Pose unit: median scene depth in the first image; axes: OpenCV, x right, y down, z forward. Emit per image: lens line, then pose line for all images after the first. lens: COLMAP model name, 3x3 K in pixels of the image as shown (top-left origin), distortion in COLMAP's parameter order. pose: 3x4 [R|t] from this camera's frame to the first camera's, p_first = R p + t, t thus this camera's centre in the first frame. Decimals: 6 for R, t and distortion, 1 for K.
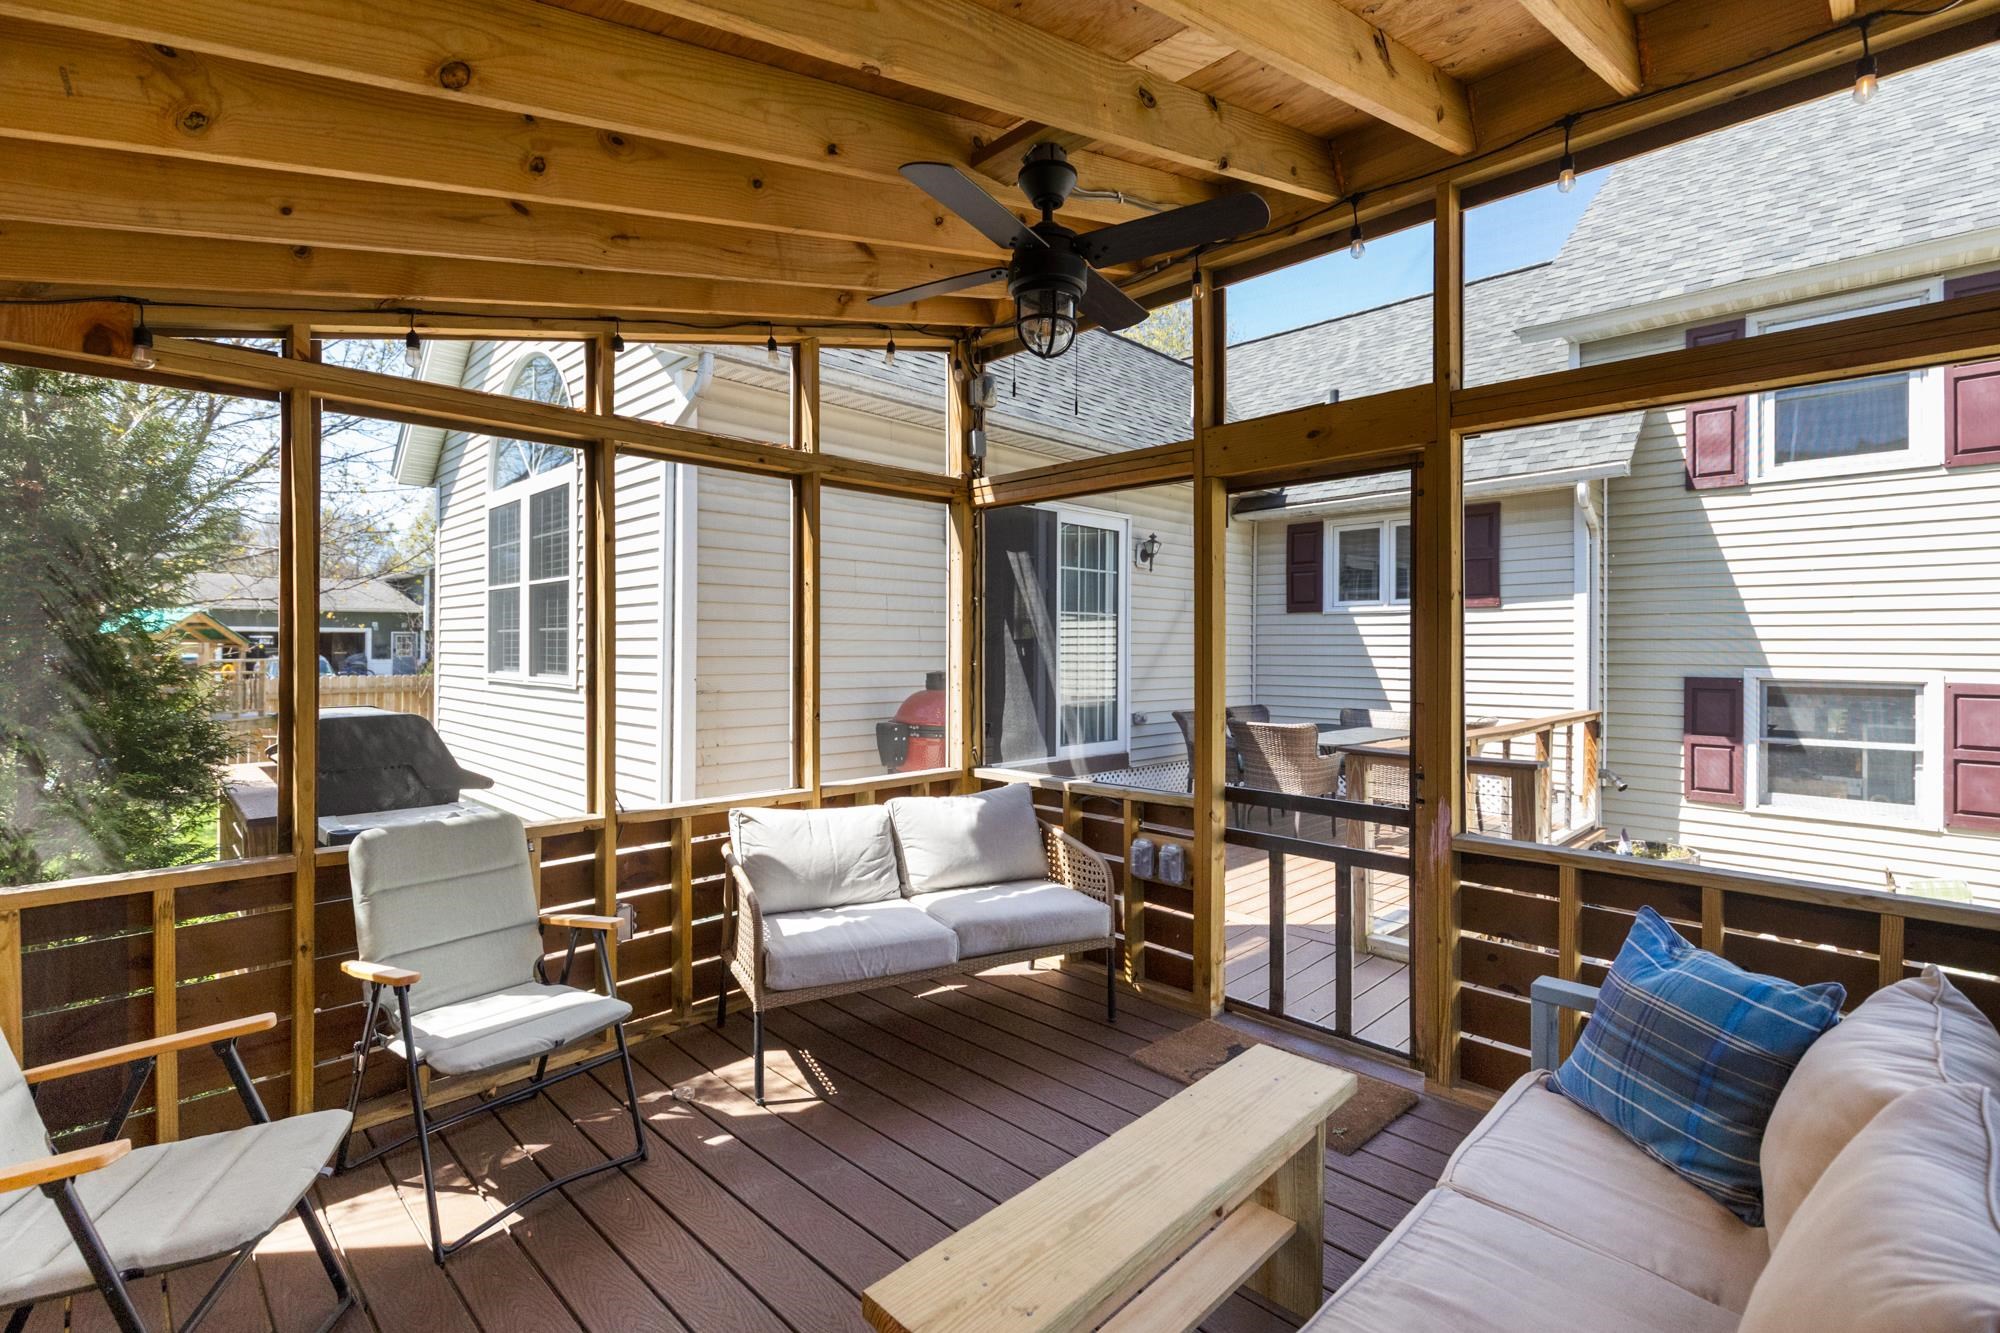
lens RADIAL K [[902.7, 0, 1005.0], [0, 902.7, 648.9], [0, 0, 1]] dist [0.007136, -0.000274]
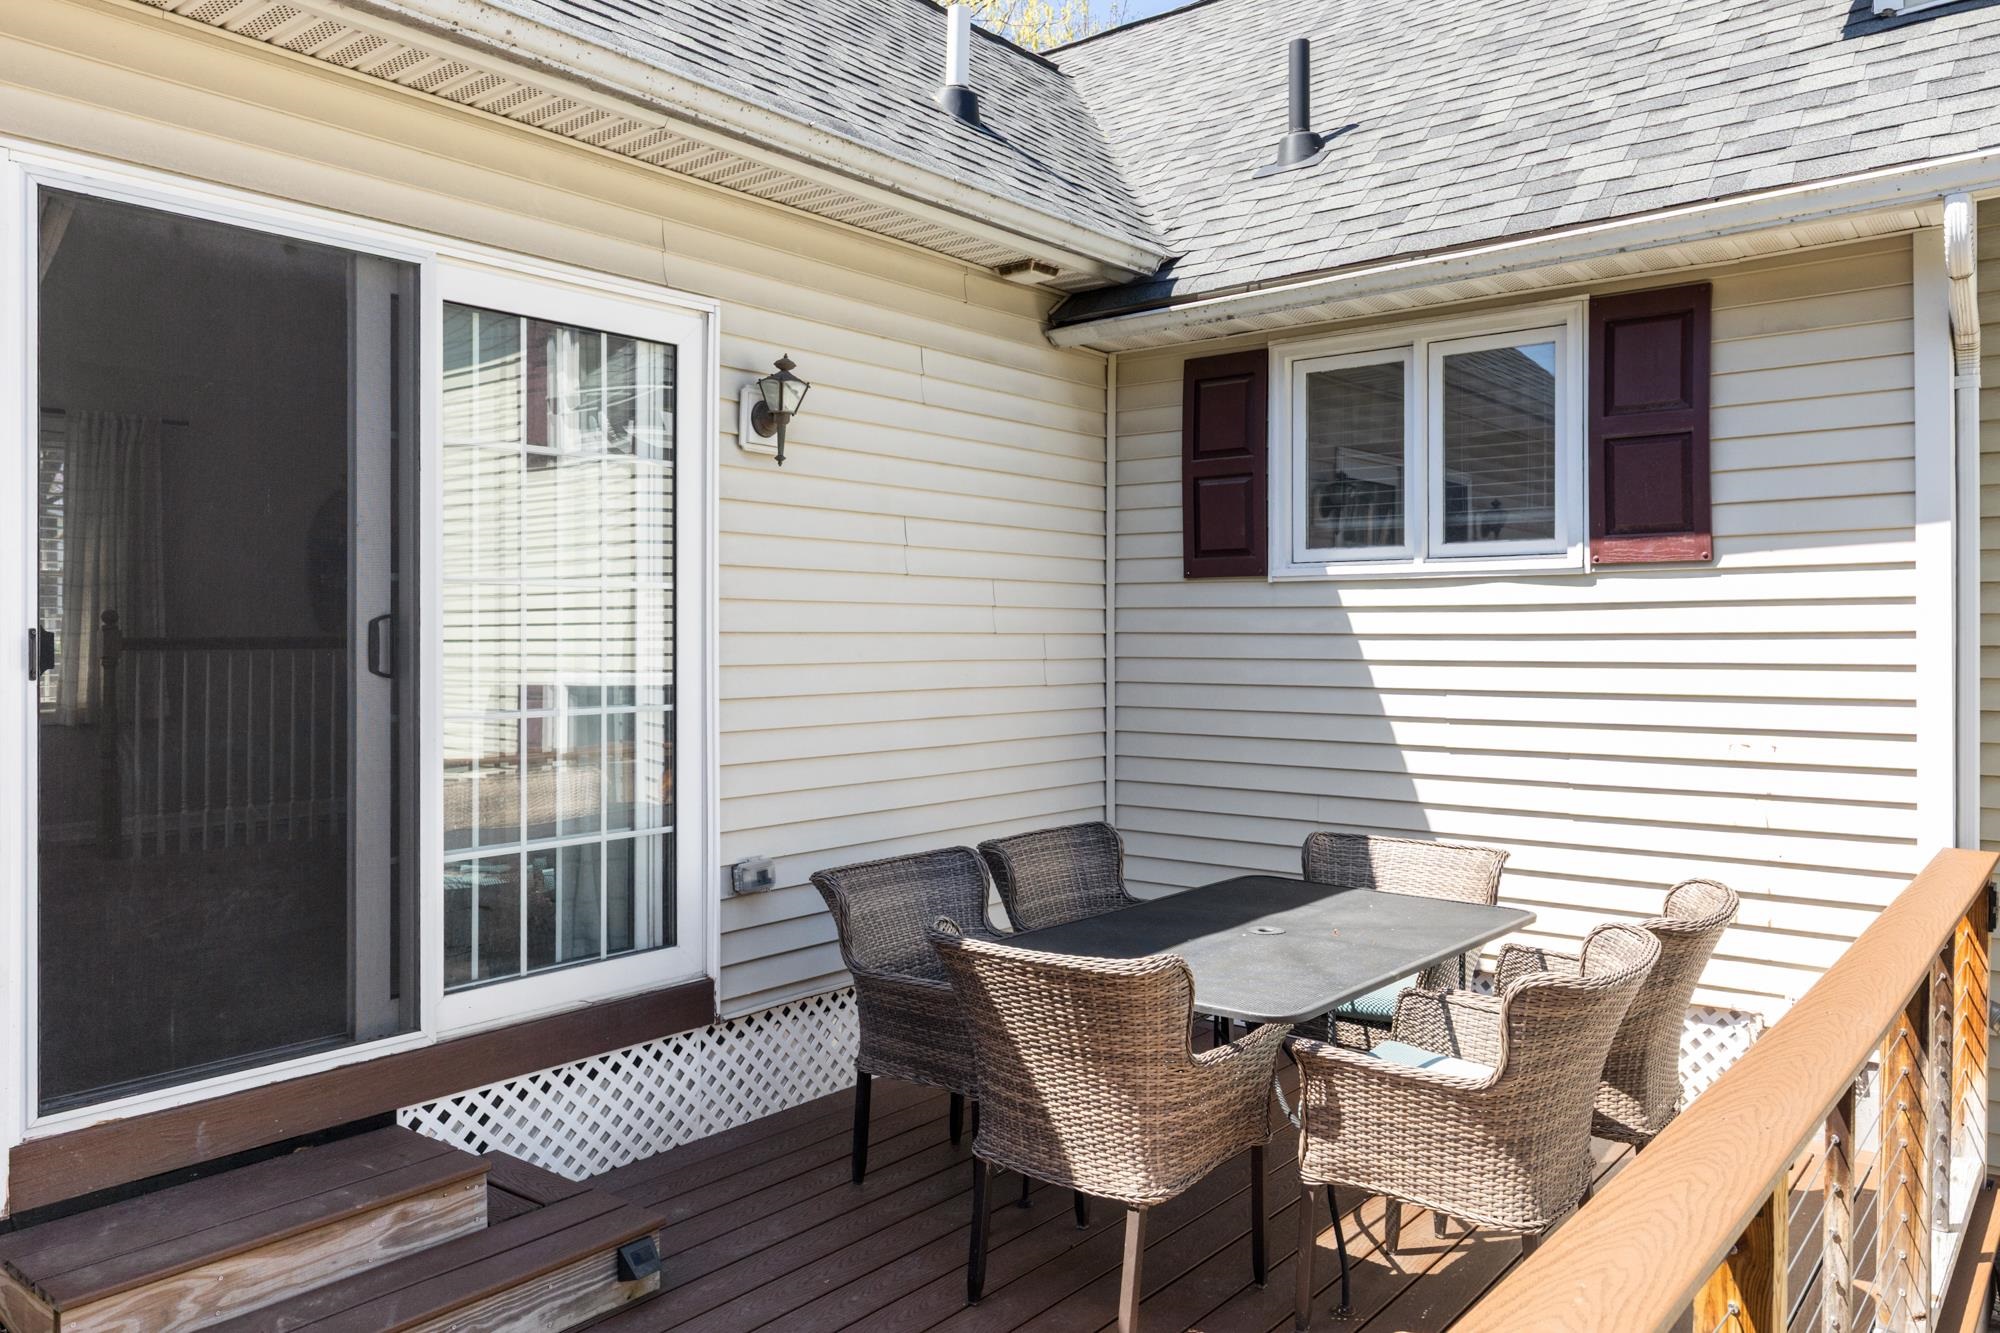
lens RADIAL K [[1420.8, 0, 1001.7], [0, 1420.8, 632.8], [0, 0, 1]] dist [0.008032, -0.000889]
pose [[0.994607, -0.005539, 0.103568, 0.194424], [0.005727, 0.999982, -0.001520, -0.017984], [-0.103557, 0.002105, 0.994621, 0.445788]]
